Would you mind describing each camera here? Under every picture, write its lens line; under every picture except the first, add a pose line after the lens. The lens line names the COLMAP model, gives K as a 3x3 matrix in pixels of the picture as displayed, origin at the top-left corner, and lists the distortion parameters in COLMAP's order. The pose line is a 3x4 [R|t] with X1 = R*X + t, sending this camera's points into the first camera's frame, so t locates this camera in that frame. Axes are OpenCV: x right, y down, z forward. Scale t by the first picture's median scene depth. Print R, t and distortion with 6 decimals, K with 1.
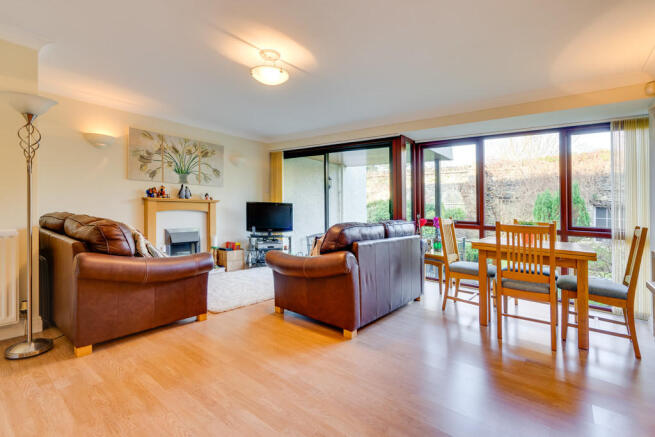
lens RADIAL K [[311.5, 0, 330.7], [0, 311.5, 232.4], [0, 0, 1]] dist [0.000804, -0.000092]
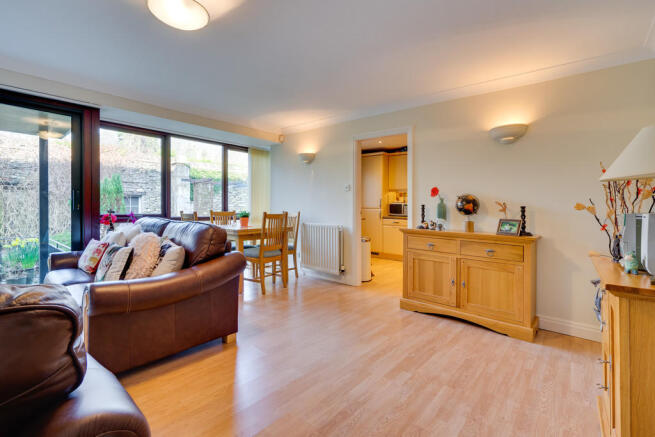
lens RADIAL K [[311.5, 0, 330.7], [0, 311.5, 232.4], [0, 0, 1]] dist [0.000804, -0.000092]
pose [[0.006265, -0.115629, 0.993273, -0.507661], [0.068023, 0.991041, 0.114940, -0.050282], [-0.997664, 0.066845, 0.014074, 0.391094]]
